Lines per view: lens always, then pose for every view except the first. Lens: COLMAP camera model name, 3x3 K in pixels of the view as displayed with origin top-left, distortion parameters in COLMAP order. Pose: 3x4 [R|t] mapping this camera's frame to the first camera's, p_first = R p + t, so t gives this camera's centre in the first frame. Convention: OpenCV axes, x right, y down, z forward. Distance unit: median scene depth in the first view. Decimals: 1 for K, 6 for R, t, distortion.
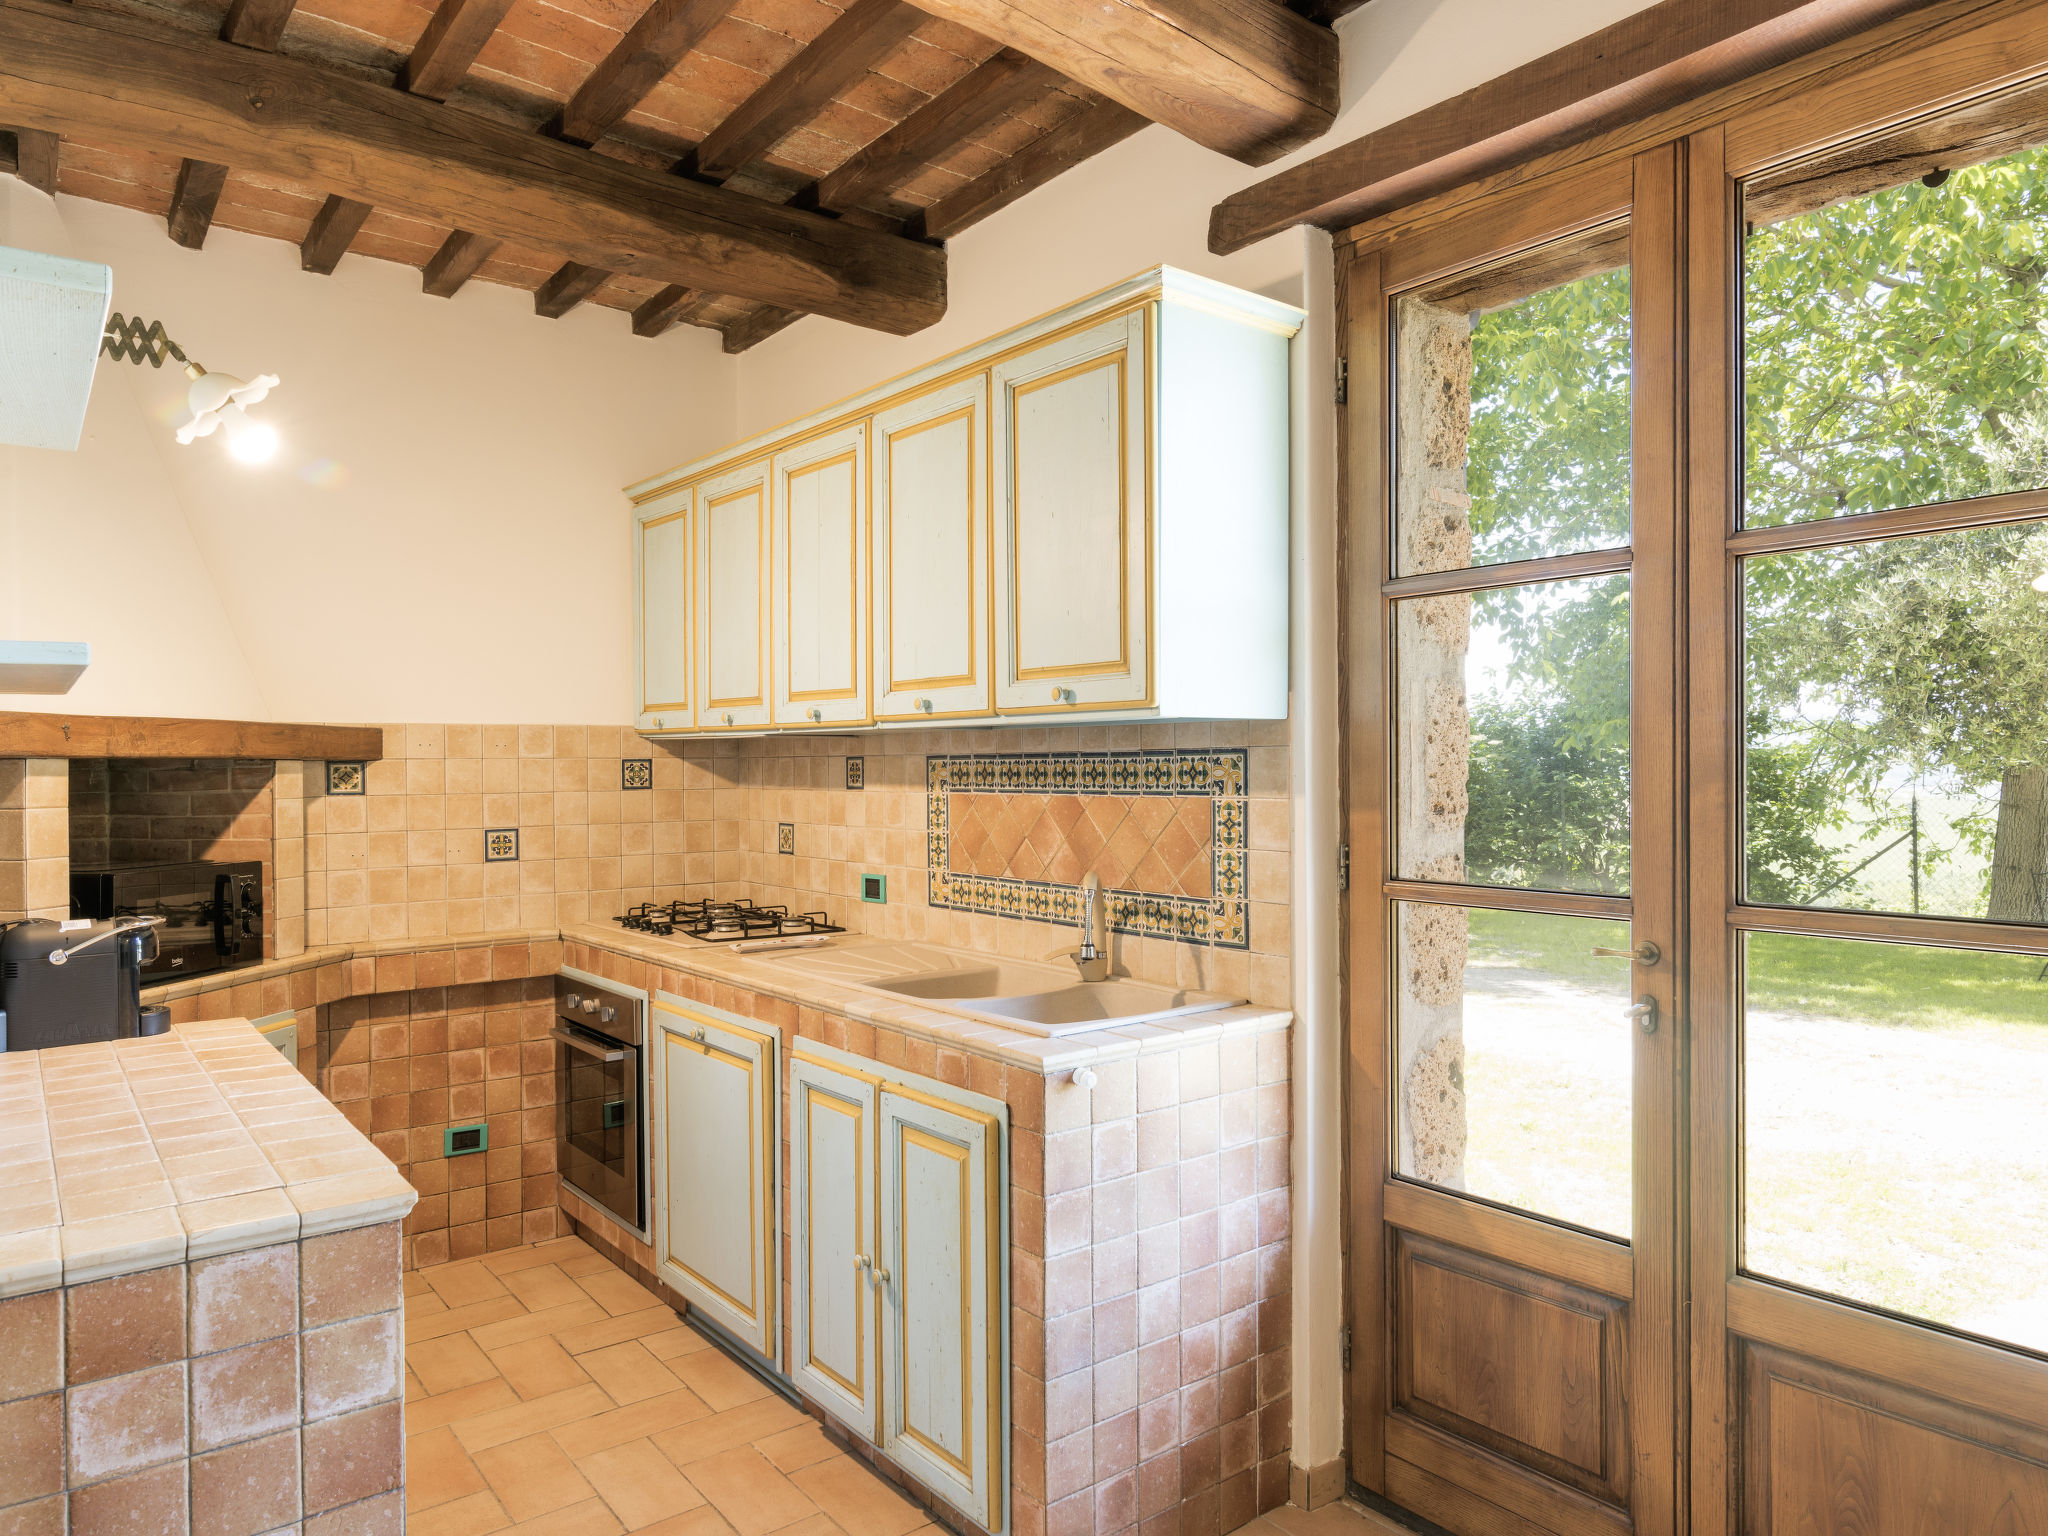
lens RADIAL K [[1292.1, 0, 1024.0], [0, 1292.1, 768.3], [0, 0, 1]] dist [0.002234, 0.004177]
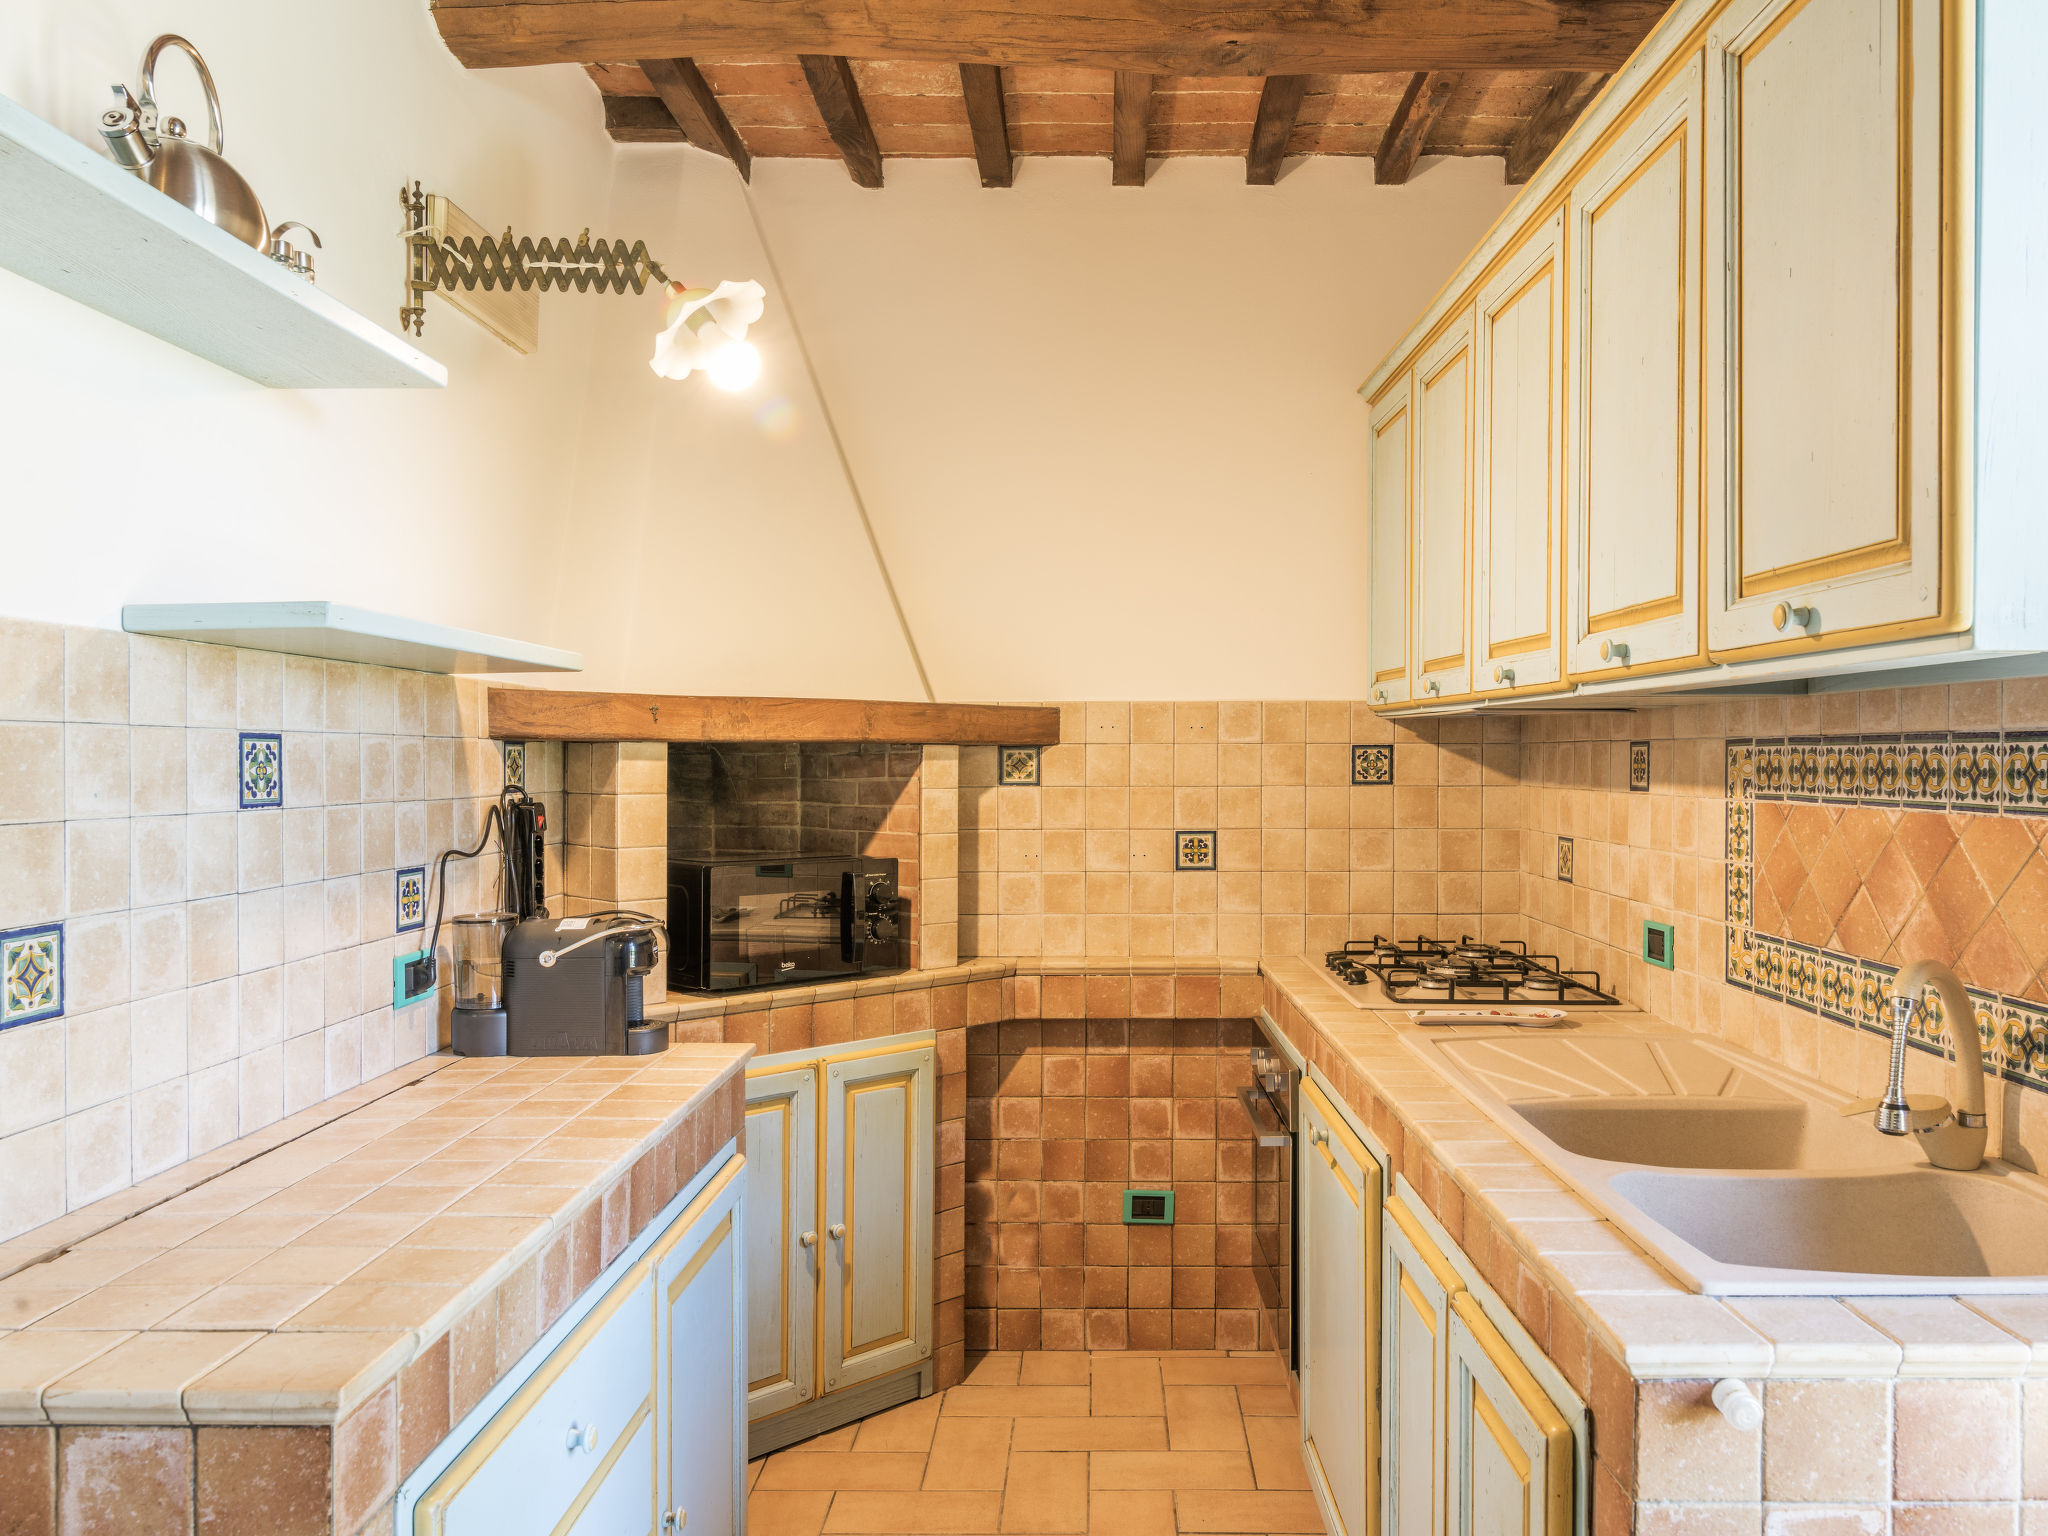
lens RADIAL K [[1500.4, 0, 1026.6], [0, 1500.4, 767.1], [0, 0, 1]] dist [0.001099, 0.000305]
pose [[0.789059, 0.011229, -0.614215, 0.105260], [-0.007241, 0.999933, 0.008978, -0.000645], [0.614275, -0.002637, 0.789088, 0.232795]]
